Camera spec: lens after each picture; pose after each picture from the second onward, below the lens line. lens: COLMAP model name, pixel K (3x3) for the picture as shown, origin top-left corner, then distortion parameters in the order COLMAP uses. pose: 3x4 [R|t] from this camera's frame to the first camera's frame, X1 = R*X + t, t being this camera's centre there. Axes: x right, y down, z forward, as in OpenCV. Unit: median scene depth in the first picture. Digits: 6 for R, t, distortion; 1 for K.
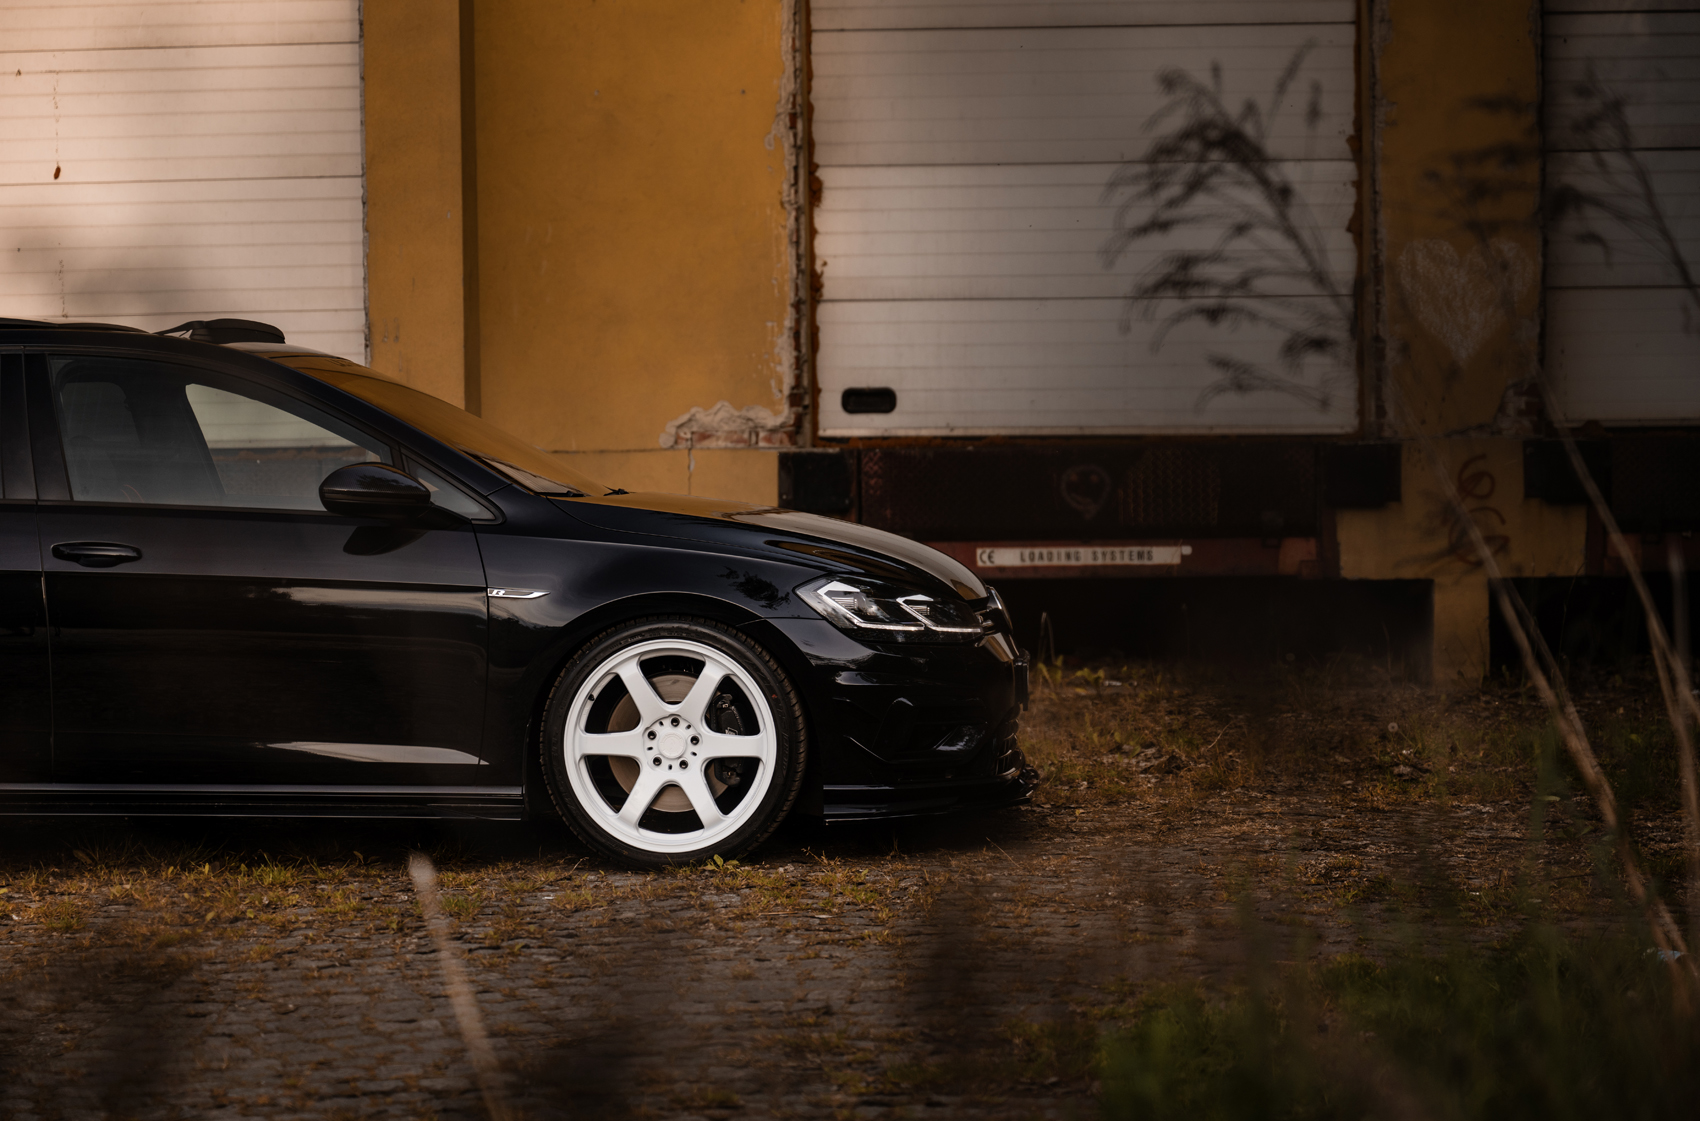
lens RADIAL K [[3403.1, 0, 850.0], [0, 3403.1, 560.5], [0, 0, 1]] dist [0.019393, -0.327366]
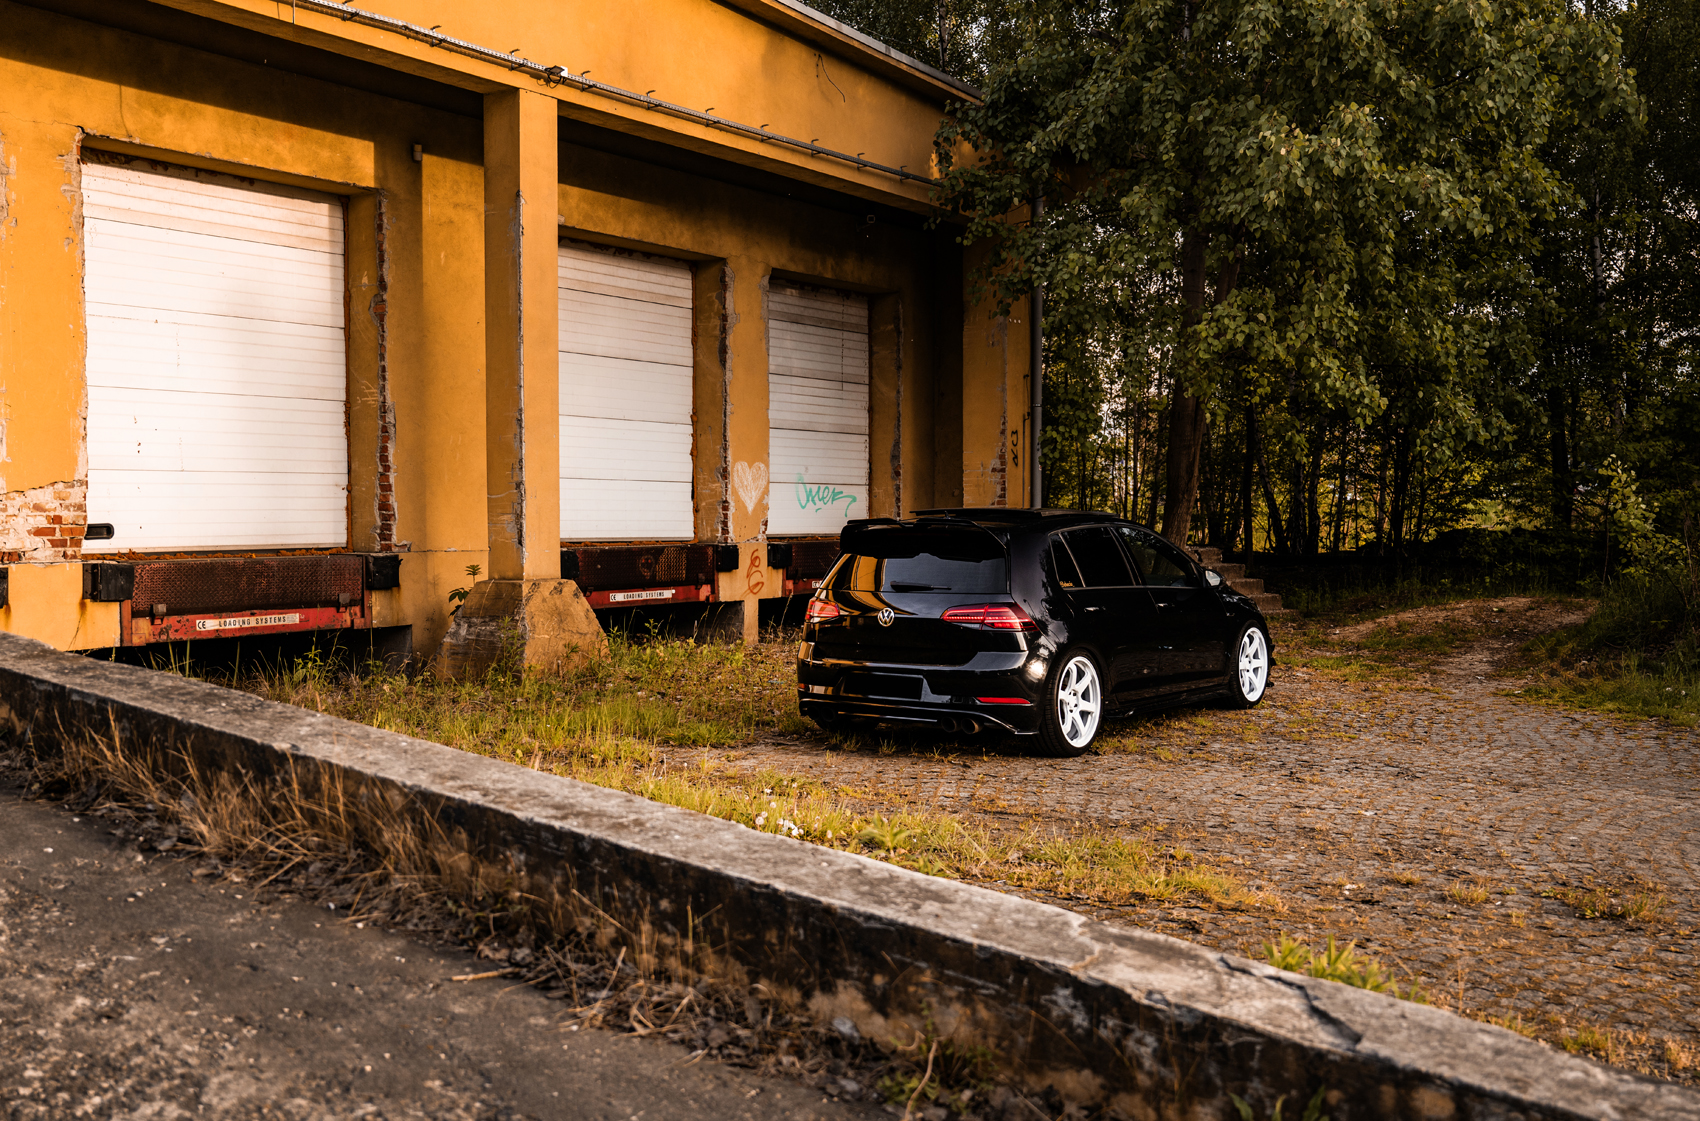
lens RADIAL K [[1639.8, 0, 895.9], [0, 1639.8, 586.7], [0, 0, 1]] dist [-0.000783, 0.004648]
pose [[0.507833, -0.026984, 0.861033, -1.390693], [0.019325, 0.999615, 0.019929, -0.045424], [-0.861239, 0.006519, 0.508159, 0.542440]]
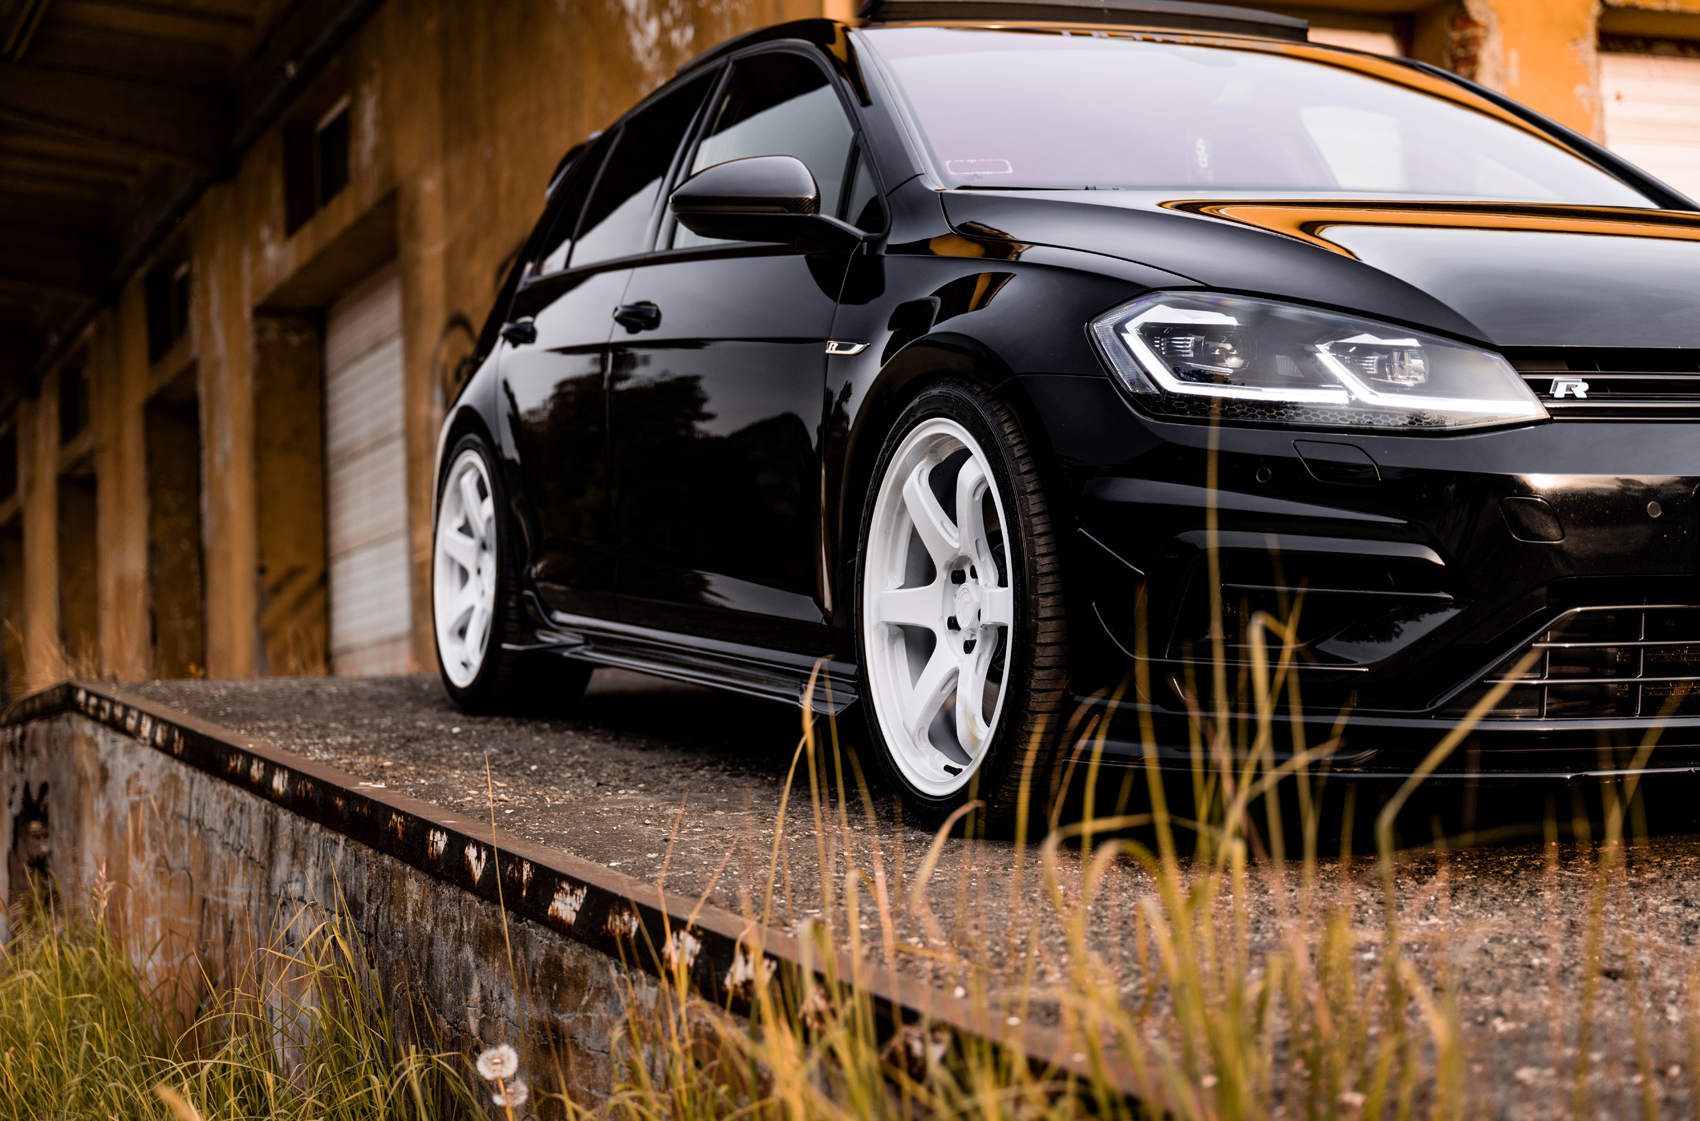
lens RADIAL K [[2943.4, 0, 850.0], [0, 2943.4, 560.5], [0, 0, 1]] dist [-0.017818, 0.059539]
pose [[0.897230, 0.016481, 0.441257, -1.594209], [0.037424, 0.992870, -0.113179, 0.047474], [-0.439976, 0.118061, 0.890215, 0.631562]]
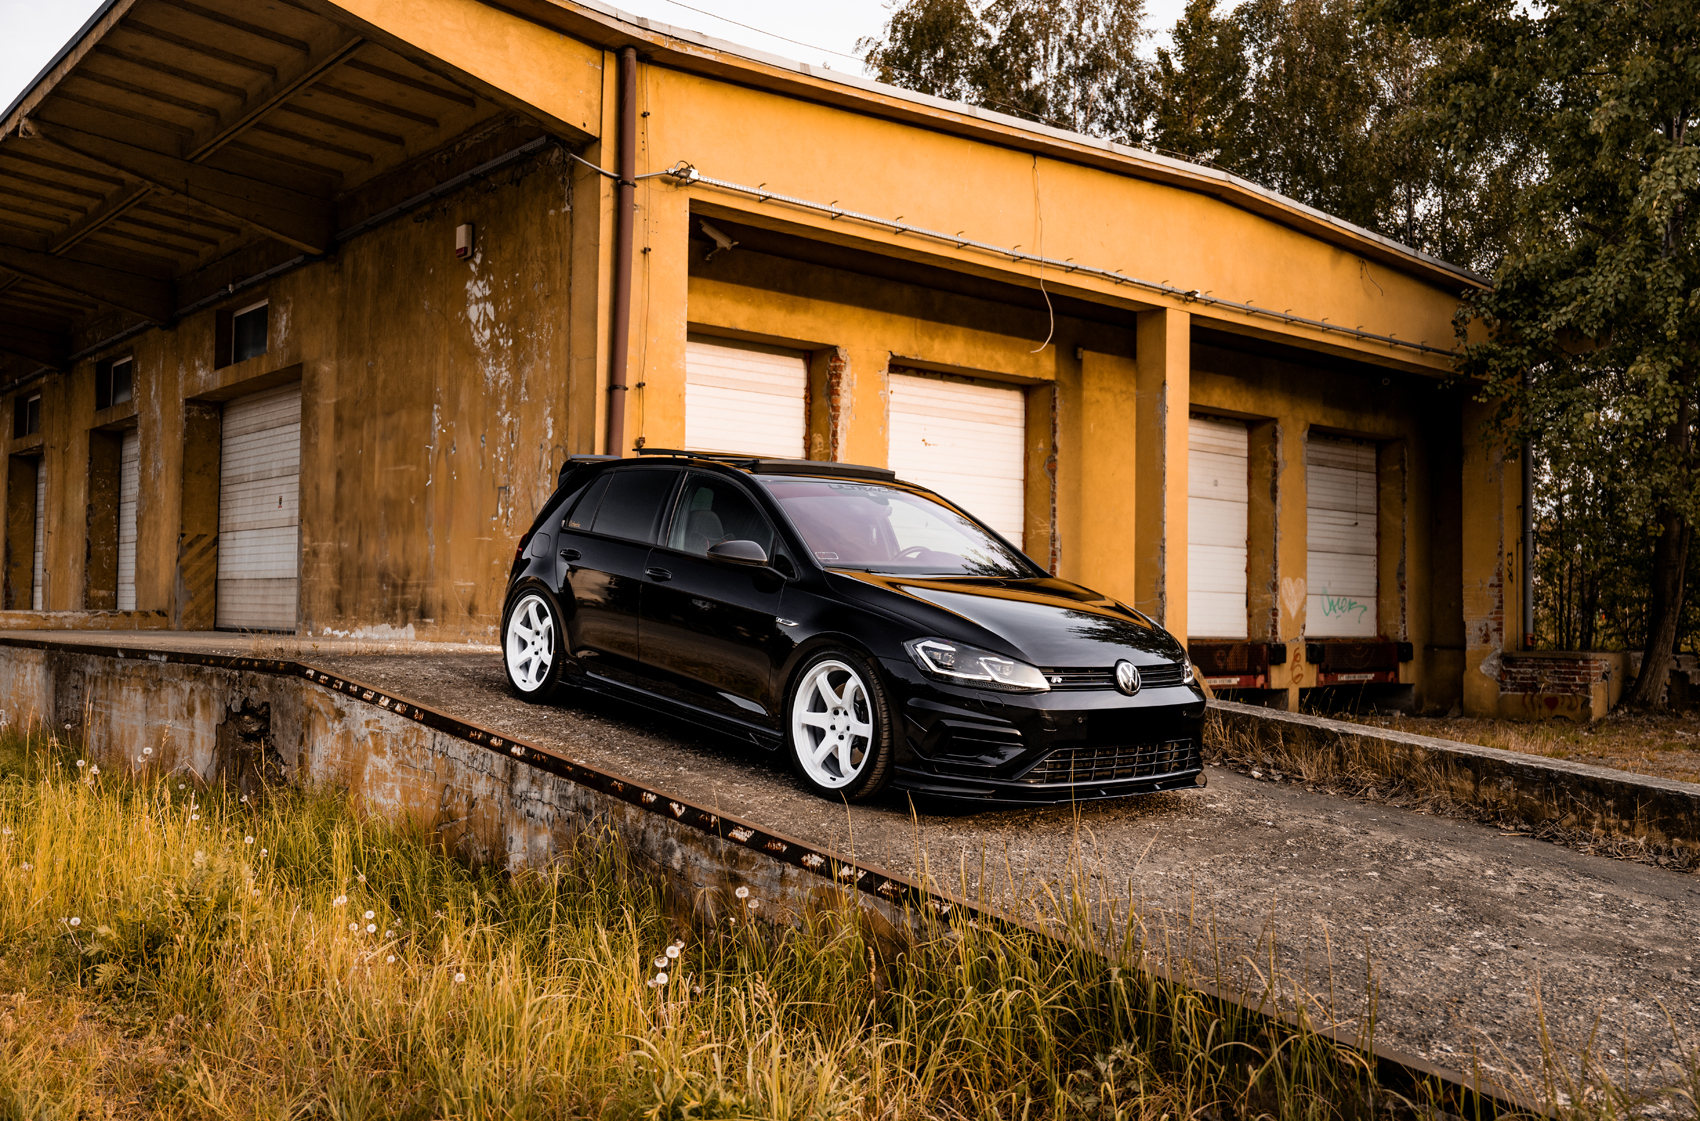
lens RADIAL K [[1527.7, 0, 858.6], [0, 1527.7, 559.9], [0, 0, 1]] dist [0.000298, -0.003875]
pose [[0.712909, 0.048356, 0.699587, -1.883115], [-0.000871, 0.997680, -0.068073, -0.028176], [-0.701256, 0.047921, 0.711297, 0.514132]]
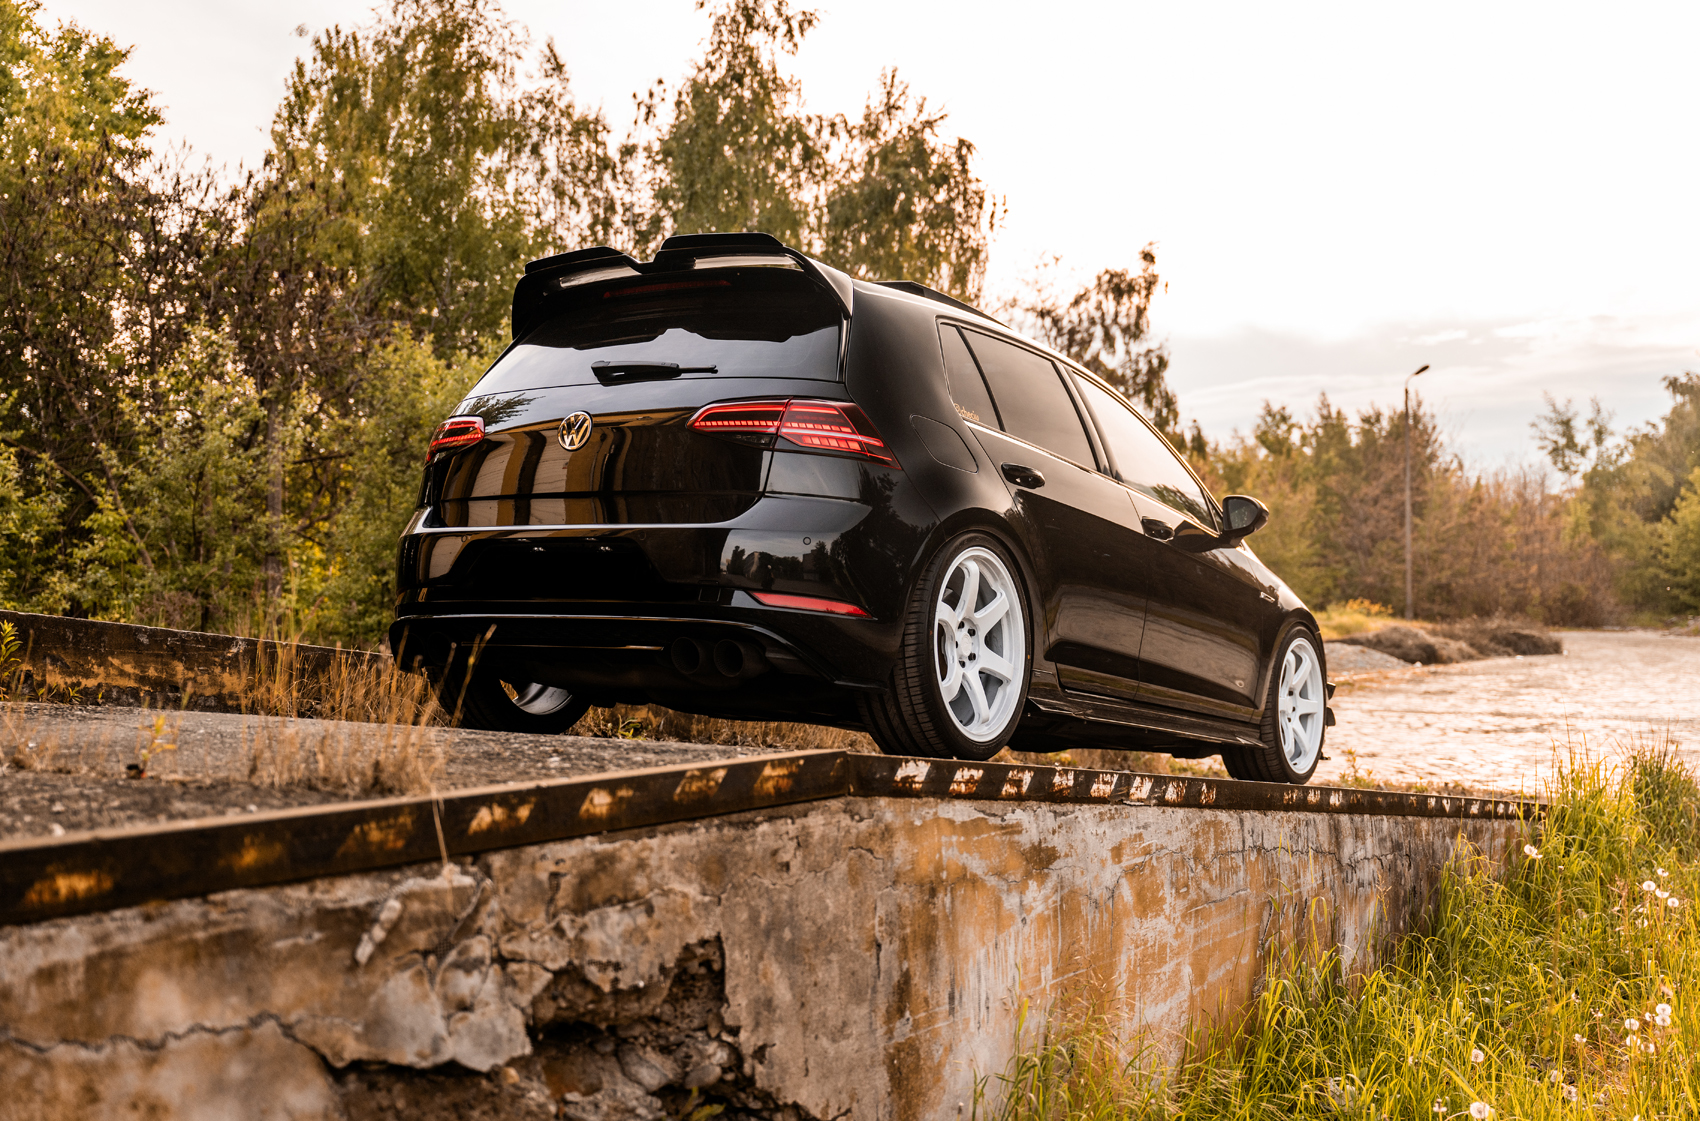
lens RADIAL K [[1885.8, 0, 872.1], [0, 1885.8, 558.3], [0, 0, 1]] dist [-0.000230, -0.015386]
pose [[-0.891178, 0.021490, 0.453145, -1.585572], [0.021767, 0.999752, -0.004604, -0.066622], [-0.453132, 0.005760, -0.891425, 1.911979]]
